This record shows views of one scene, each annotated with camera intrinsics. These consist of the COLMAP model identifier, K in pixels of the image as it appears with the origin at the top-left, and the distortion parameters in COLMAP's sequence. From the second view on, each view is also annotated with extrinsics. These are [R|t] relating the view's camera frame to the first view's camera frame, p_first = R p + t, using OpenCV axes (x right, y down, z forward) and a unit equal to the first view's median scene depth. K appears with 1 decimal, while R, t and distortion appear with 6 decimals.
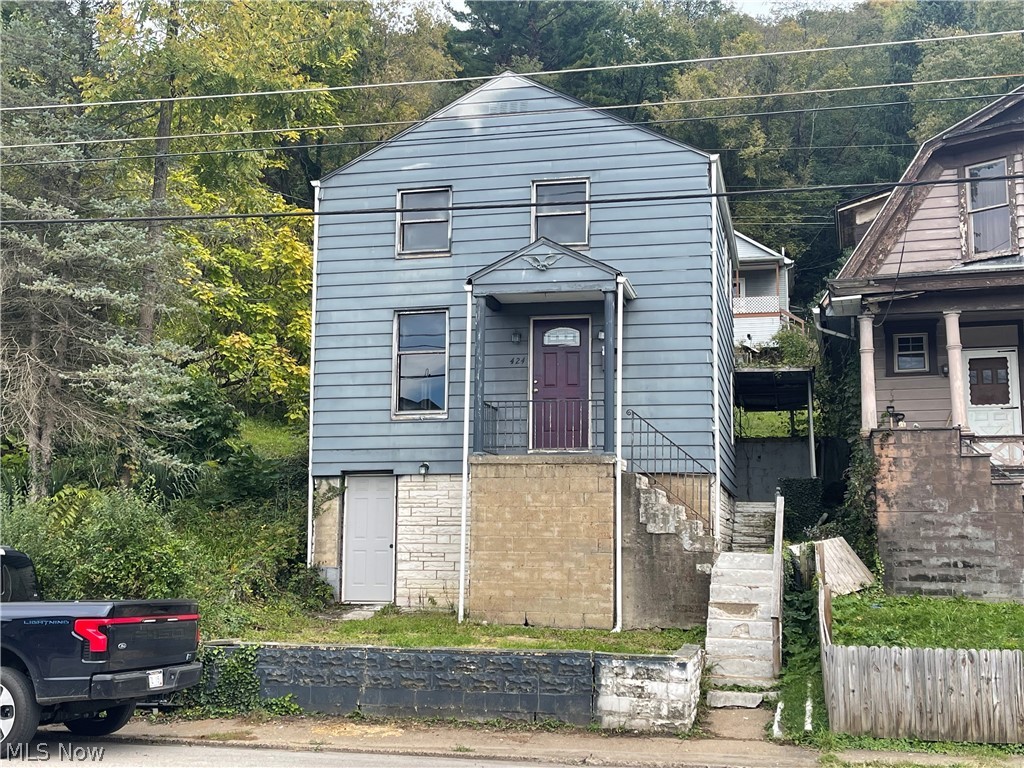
lens RADIAL K [[1236.3, 0, 507.7], [0, 1236.3, 375.9], [0, 0, 1]] dist [0.051238, 0.000000]
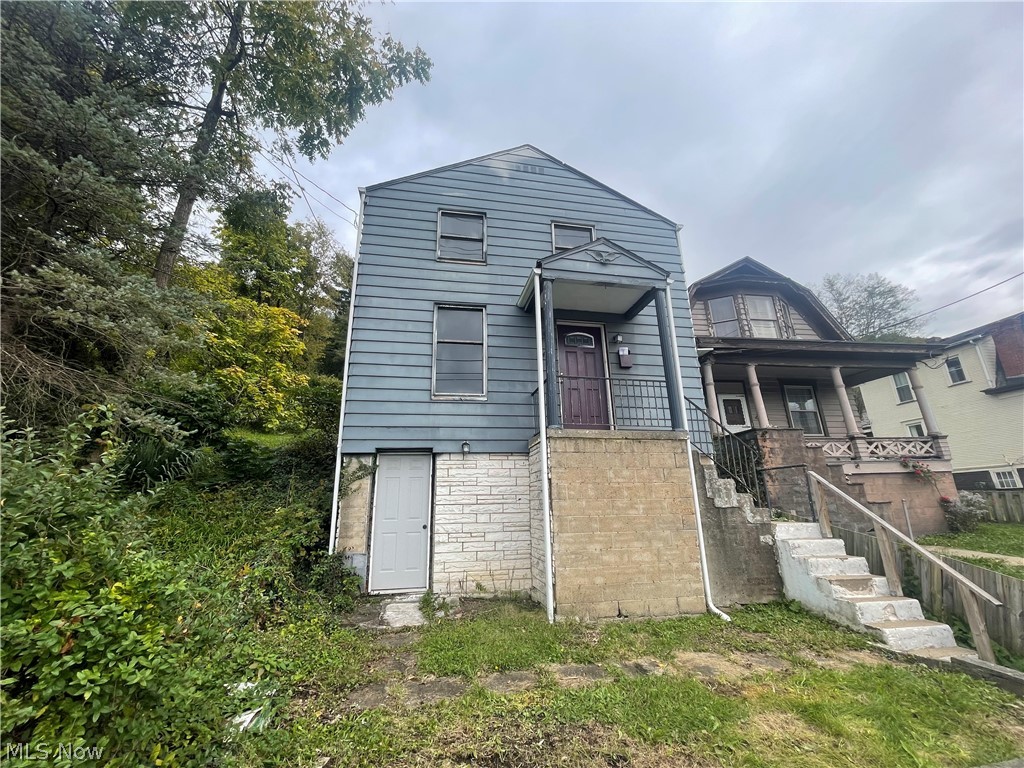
lens RADIAL K [[413.5, 0, 505.0], [0, 413.5, 381.4], [0, 0, 1]] dist [-0.014313, 0.004078]
pose [[0.913347, 0.092209, 0.396605, -0.183760], [-0.030776, 0.986868, -0.158570, 0.076546], [-0.406018, 0.132623, 0.904190, 0.689975]]
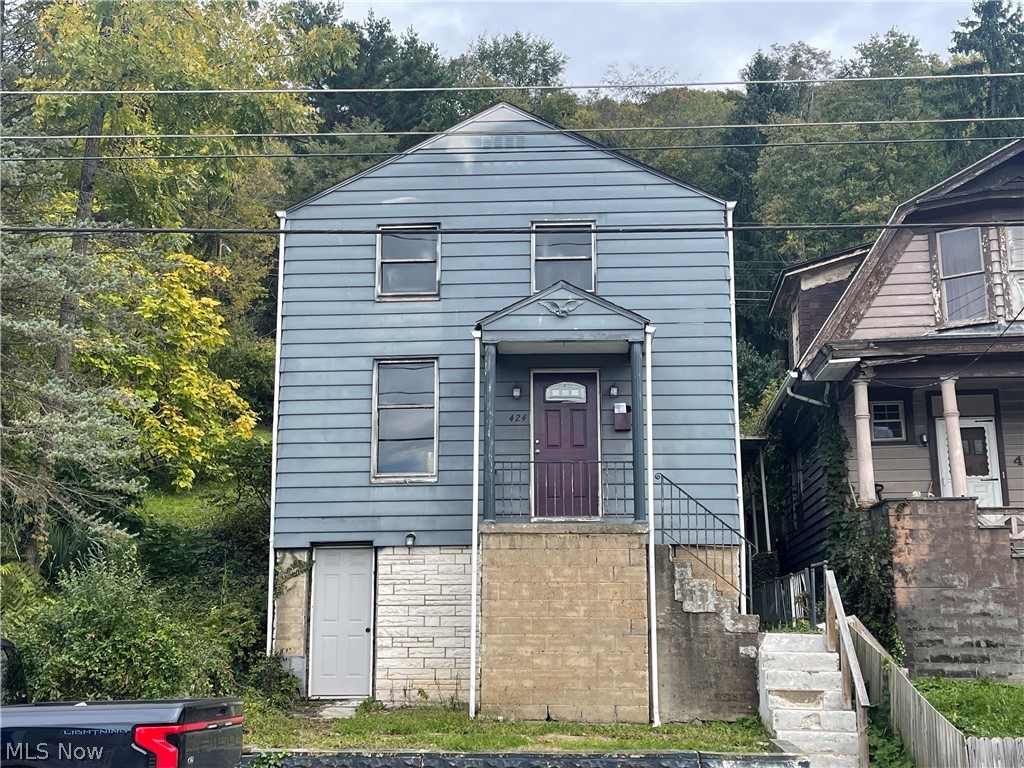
lens RADIAL K [[1259.4, 0, 508.3], [0, 1259.4, 357.1], [0, 0, 1]] dist [0.044056, 0.000000]
pose [[0.984010, 0.028102, 0.175882, -0.164571], [-0.014407, 0.996797, -0.078664, 0.015893], [-0.177530, 0.074872, 0.981263, 0.106082]]
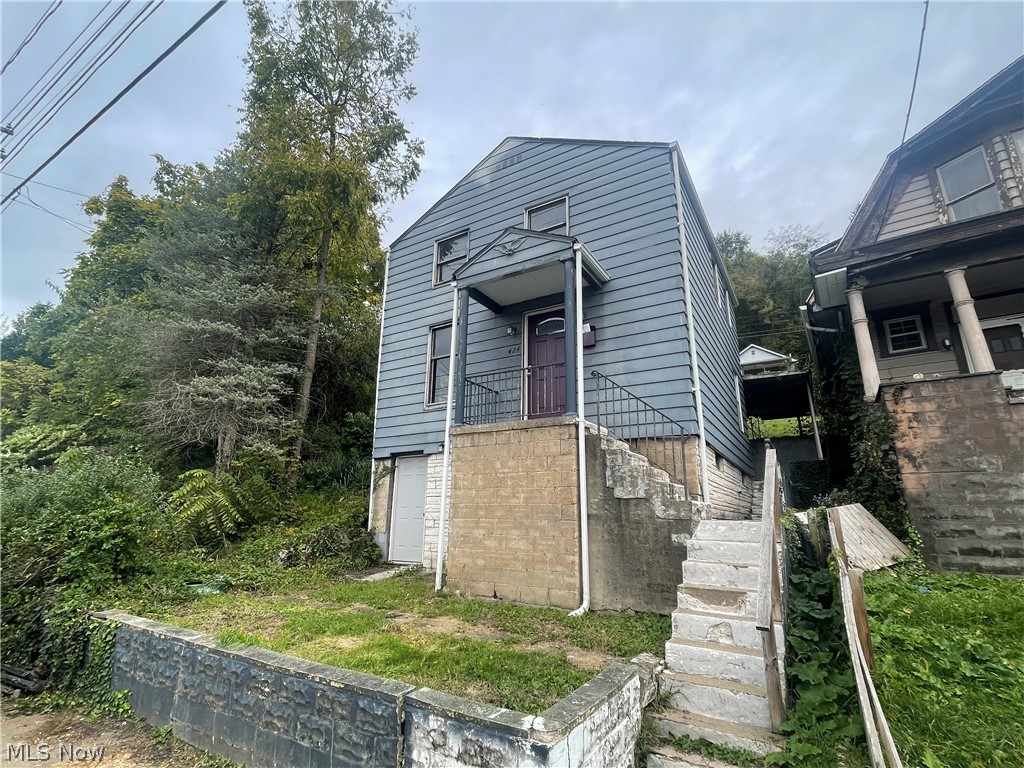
lens RADIAL K [[499.8, 0, 504.5], [0, 499.8, 378.5], [0, 0, 1]] dist [-0.017771, 0.011221]
pose [[0.947841, -0.083344, -0.307654, 0.144802], [0.039365, 0.988429, -0.146488, 0.084262], [0.316303, 0.126737, 0.940154, 0.575825]]
